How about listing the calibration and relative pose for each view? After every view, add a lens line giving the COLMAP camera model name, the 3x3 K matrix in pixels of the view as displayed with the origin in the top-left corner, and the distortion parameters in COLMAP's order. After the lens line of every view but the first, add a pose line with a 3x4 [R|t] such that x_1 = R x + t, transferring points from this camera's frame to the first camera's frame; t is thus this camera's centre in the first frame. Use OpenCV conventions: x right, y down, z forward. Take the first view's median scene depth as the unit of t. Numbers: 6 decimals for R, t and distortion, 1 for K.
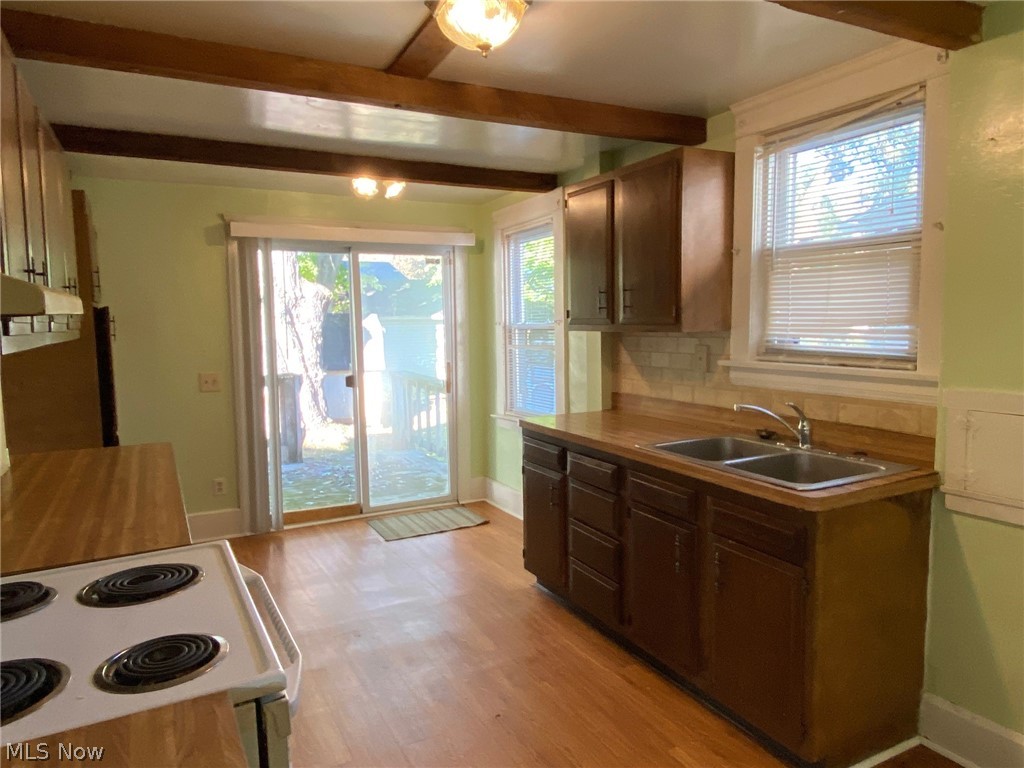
lens RADIAL K [[684.8, 0, 512.3], [0, 684.8, 384.0], [0, 0, 1]] dist [0.032357, -0.043375]
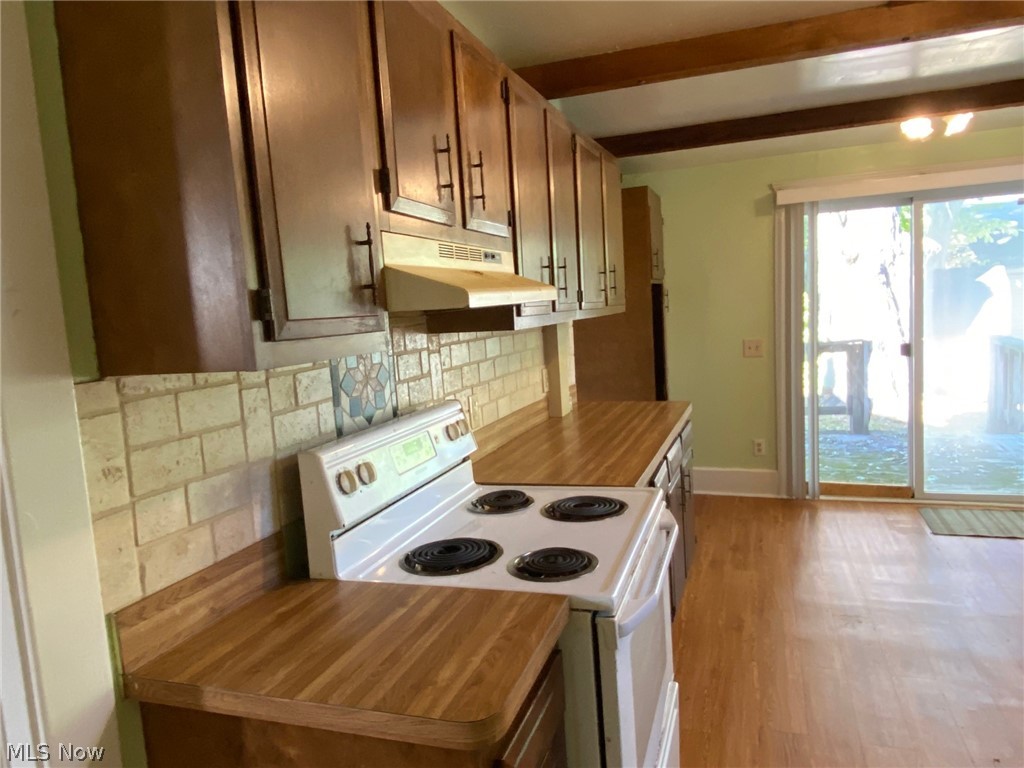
lens RADIAL K [[684.8, 0, 509.2], [0, 684.8, 380.4], [0, 0, 1]] dist [0.032357, -0.043375]
pose [[0.669297, 0.056988, -0.740806, 0.087260], [-0.020859, 0.998102, 0.057936, -0.005391], [0.742702, -0.023324, 0.669216, 0.014458]]
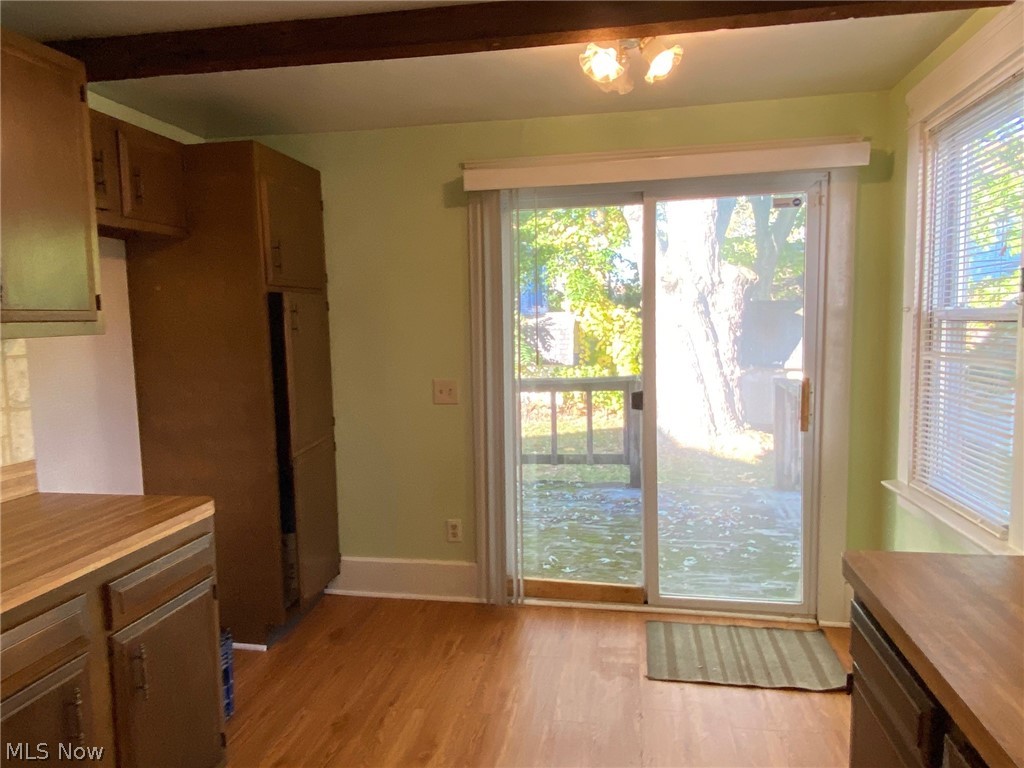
lens RADIAL K [[684.8, 0, 496.8], [0, 684.8, 381.9], [0, 0, 1]] dist [0.032357, -0.043375]
pose [[0.779827, 0.054869, -0.623585, 0.067074], [-0.047410, 0.998467, 0.028565, -0.034845], [0.624197, 0.007288, 0.781233, 0.418633]]
